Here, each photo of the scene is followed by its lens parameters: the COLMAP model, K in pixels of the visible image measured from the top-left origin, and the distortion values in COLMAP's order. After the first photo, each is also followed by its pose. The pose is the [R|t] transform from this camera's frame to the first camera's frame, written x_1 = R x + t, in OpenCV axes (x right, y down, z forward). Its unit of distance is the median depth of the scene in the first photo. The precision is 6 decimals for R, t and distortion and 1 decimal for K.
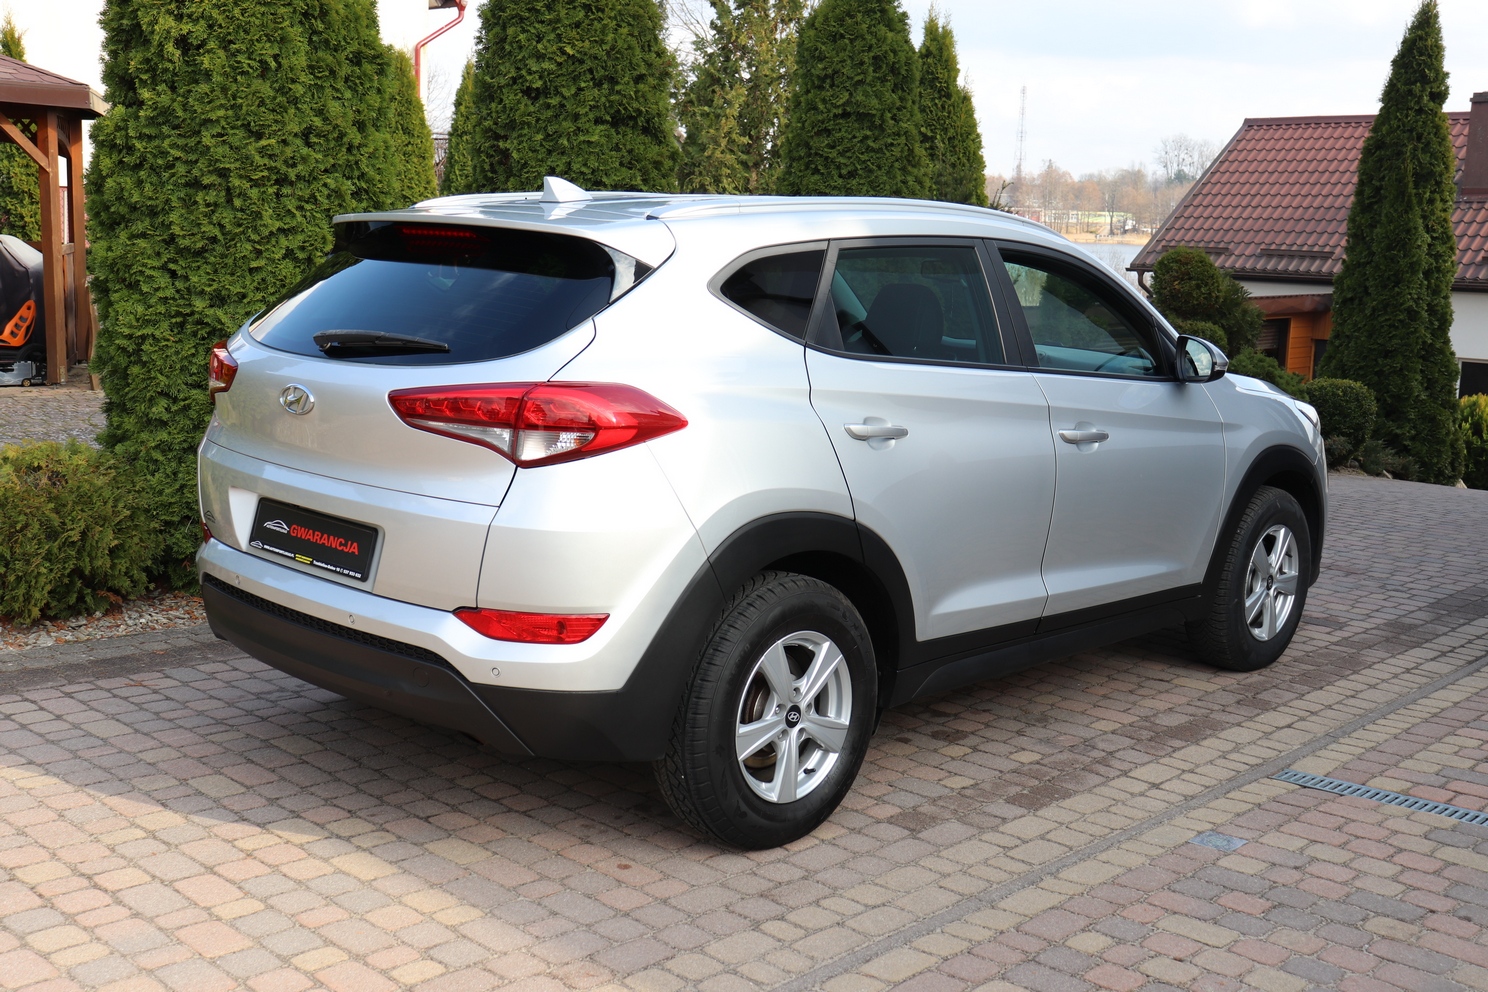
lens RADIAL K [[1596.8, 0, 718.9], [0, 1596.8, 493.9], [0, 0, 1]] dist [-0.096348, 0.220768]
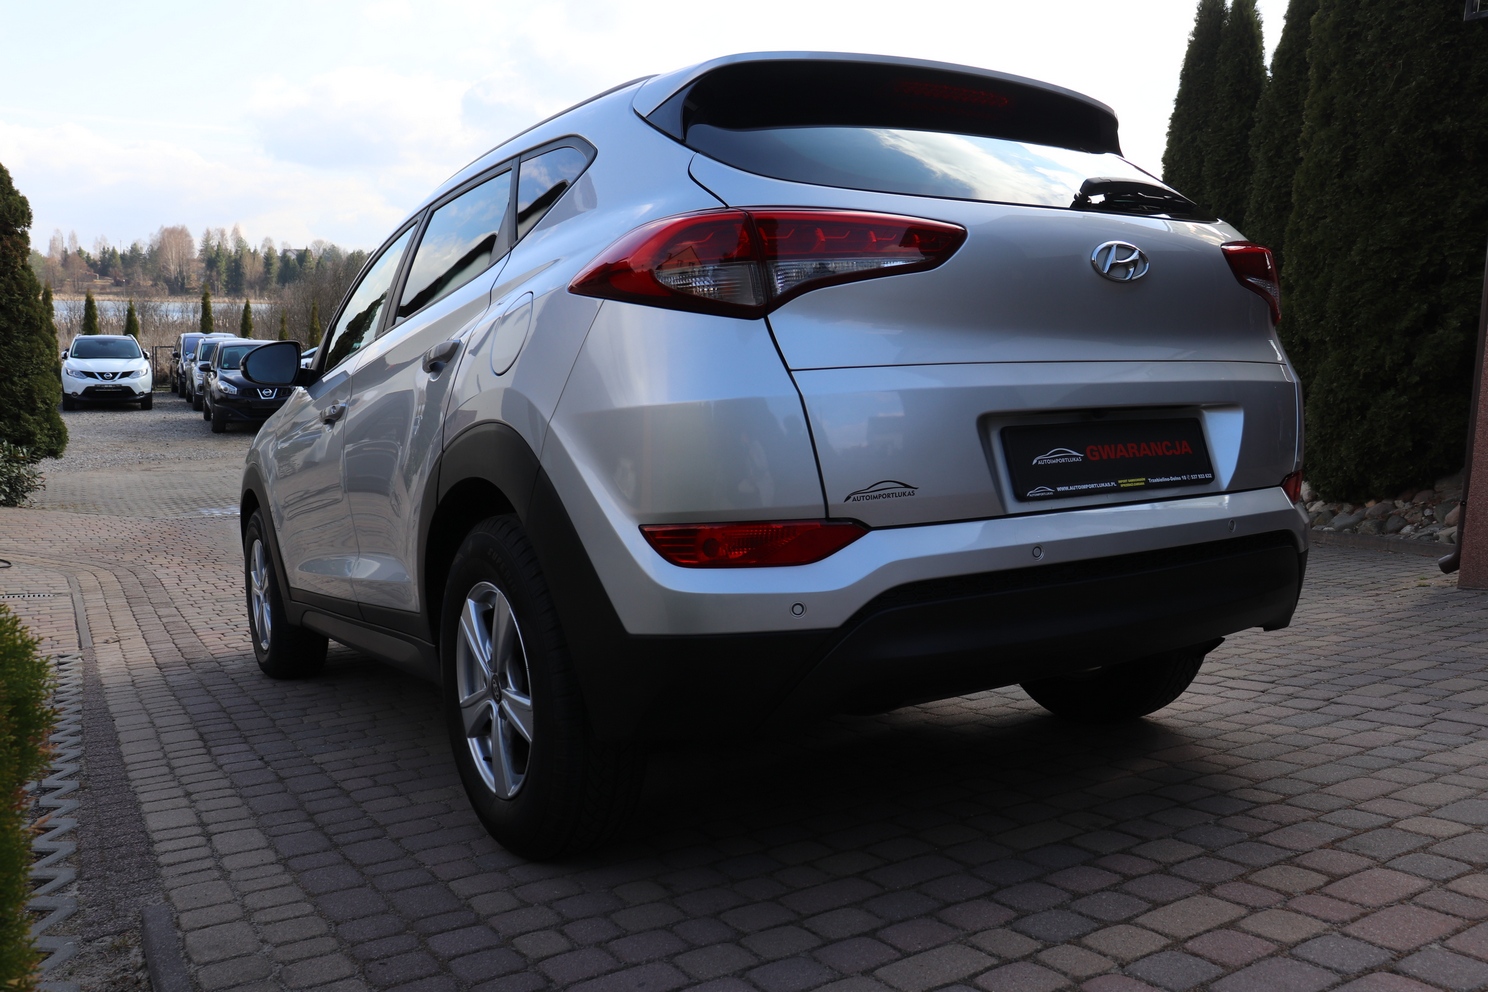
lens RADIAL K [[1227.6, 0, 735.7], [0, 1227.6, 488.9], [0, 0, 1]] dist [-0.180077, 0.162113]
pose [[0.257752, -0.084303, 0.962526, -0.833291], [0.221721, 0.974763, 0.026000, -0.010509], [-0.940427, 0.206711, 0.269939, 1.013577]]
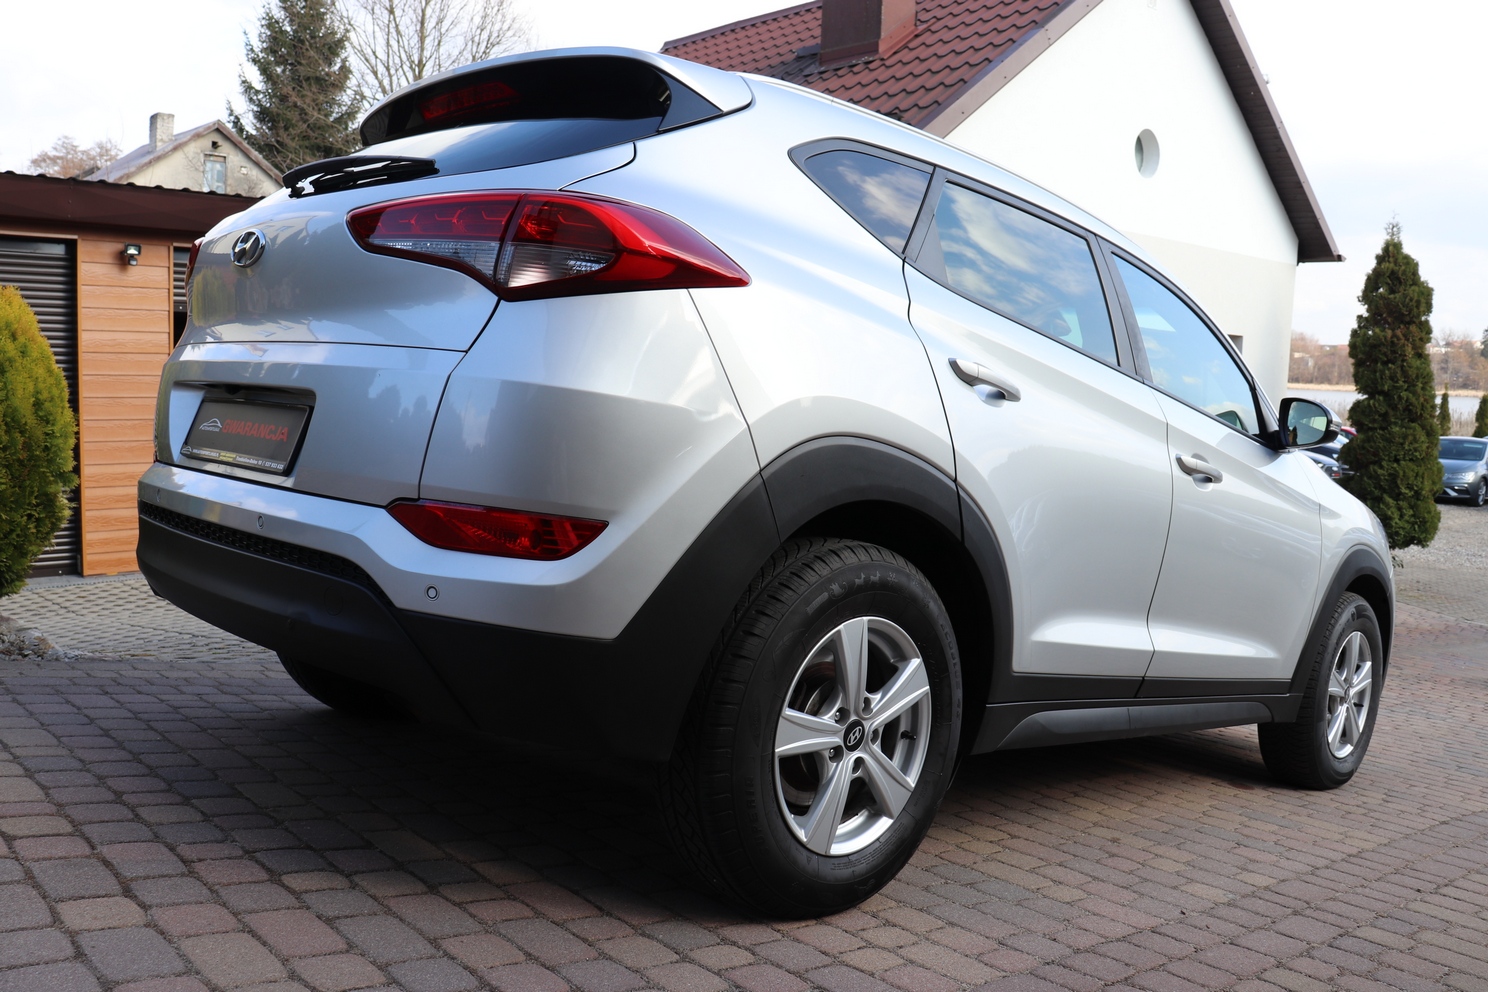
lens RADIAL K [[1227.6, 0, 735.7], [0, 1227.6, 488.9], [0, 0, 1]] dist [-0.180077, 0.162113]
pose [[0.995673, 0.088883, -0.027095, -0.002054], [-0.092185, 0.981484, -0.167899, 0.128617], [0.011670, 0.169671, 0.985432, 0.438019]]
